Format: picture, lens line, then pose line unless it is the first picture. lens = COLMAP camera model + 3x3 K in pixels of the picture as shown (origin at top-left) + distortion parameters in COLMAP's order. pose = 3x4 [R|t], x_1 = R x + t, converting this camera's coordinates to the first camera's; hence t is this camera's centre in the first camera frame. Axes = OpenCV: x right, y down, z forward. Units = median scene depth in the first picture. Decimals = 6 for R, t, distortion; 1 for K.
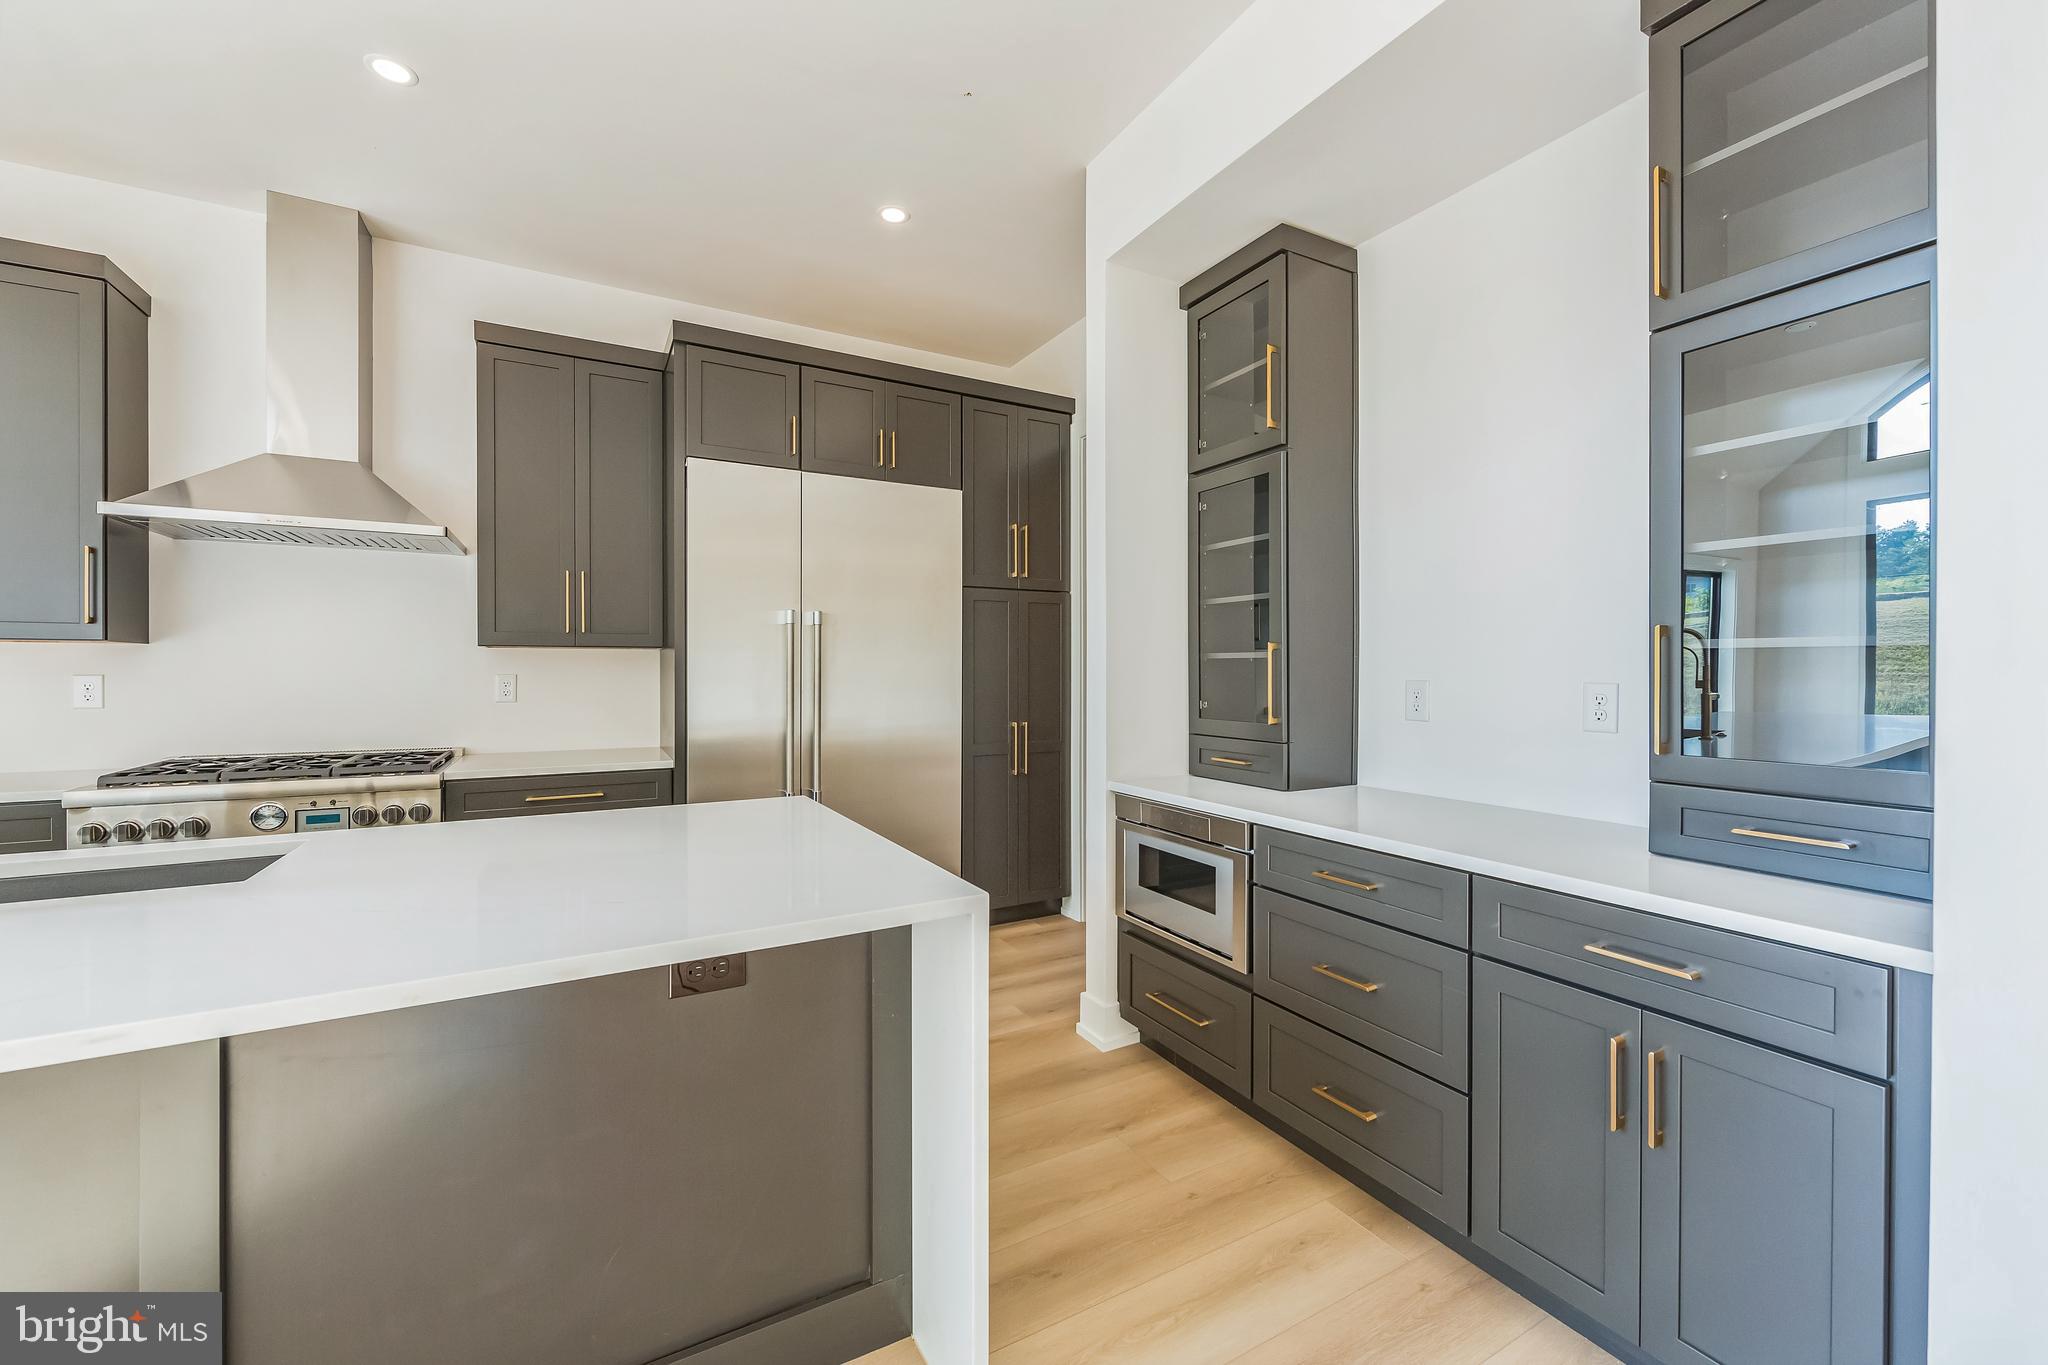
lens RADIAL K [[810.5, 0, 1042.4], [0, 810.5, 669.7], [0, 0, 1]] dist [-0.001912, 0.000712]
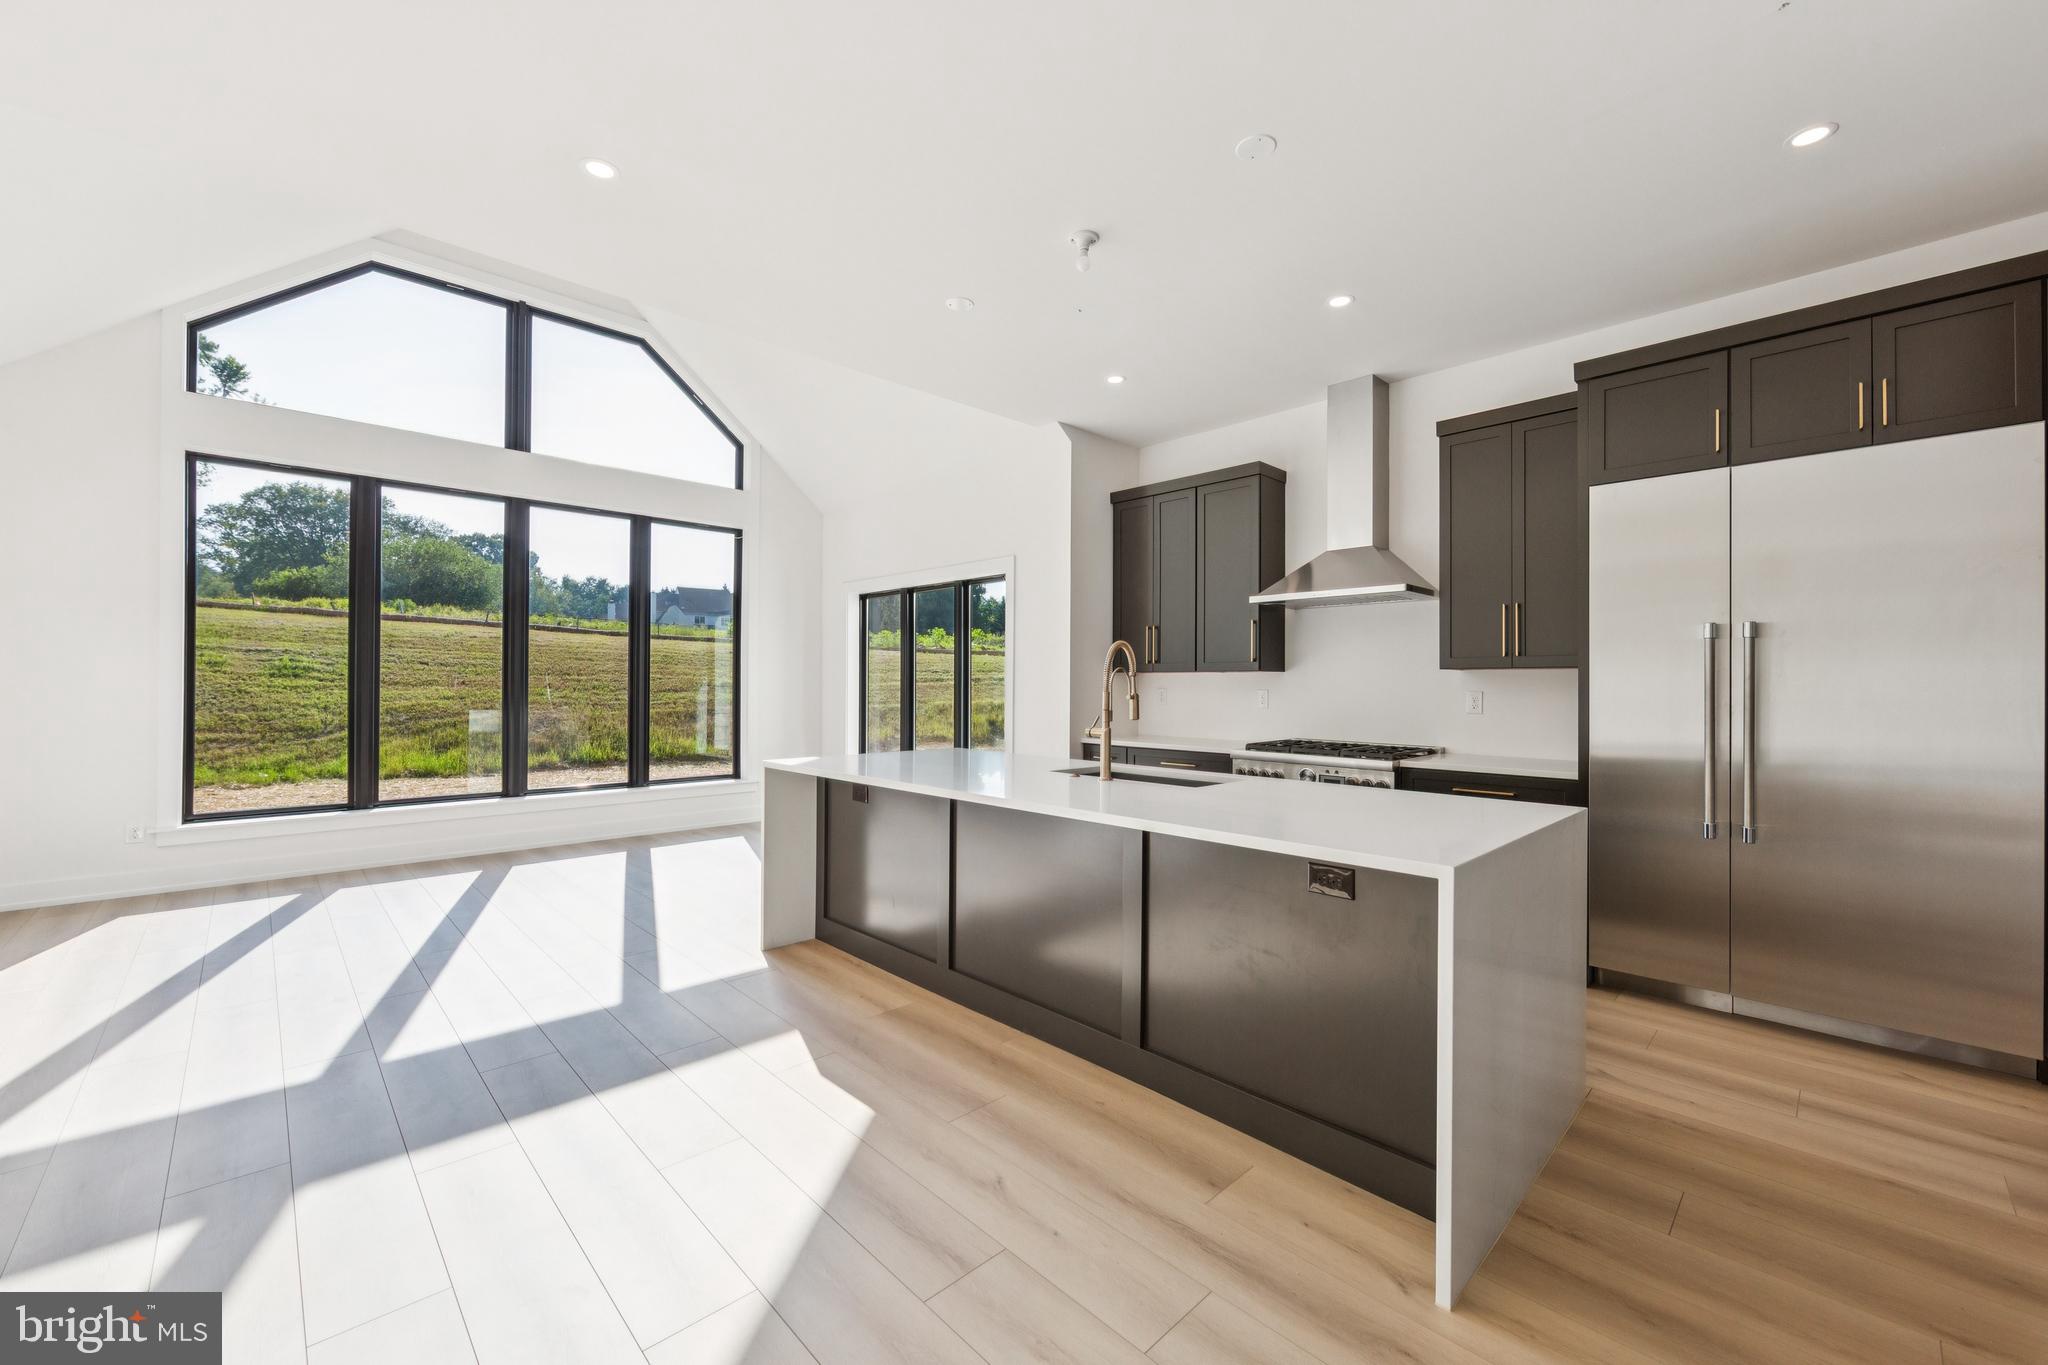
lens RADIAL K [[810.5, 0, 1038.0], [0, 810.5, 689.0], [0, 0, 1]] dist [-0.001912, 0.000712]
pose [[0.249885, -0.001538, -0.968274, 0.421256], [-0.005005, 0.999983, -0.002880, 0.009886], [0.968263, 0.005566, 0.249873, 0.041061]]
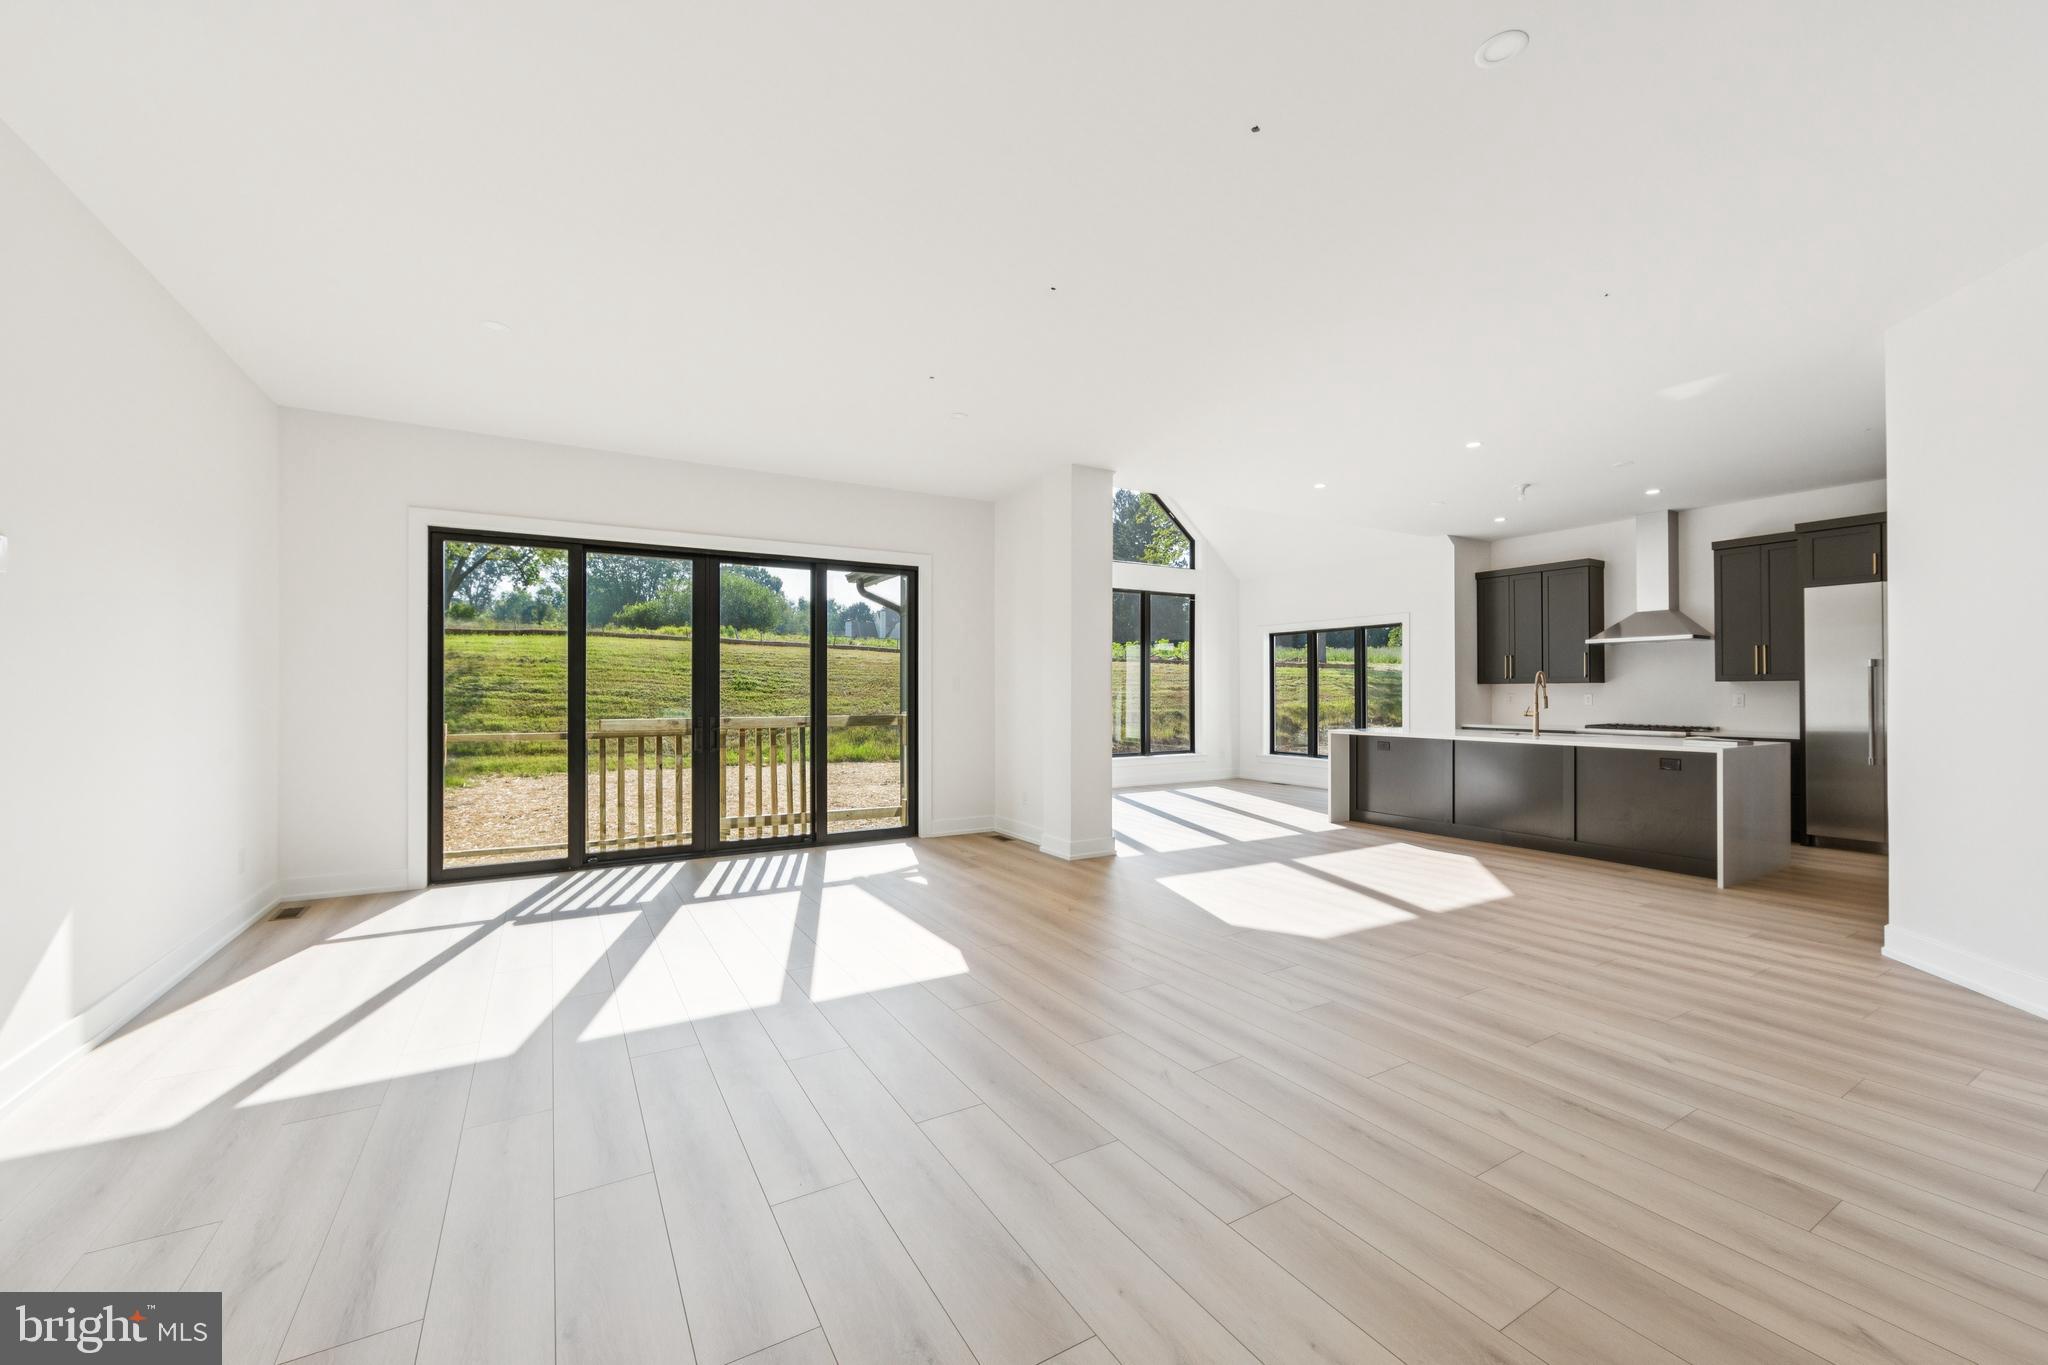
lens RADIAL K [[810.5, 0, 1029.6], [0, 810.5, 694.9], [0, 0, 1]] dist [-0.001912, 0.000712]
pose [[0.013266, -0.004340, -0.999903, 1.617619], [-0.000250, 0.999991, -0.004344, 0.018594], [0.999912, 0.000308, 0.013264, -1.006306]]
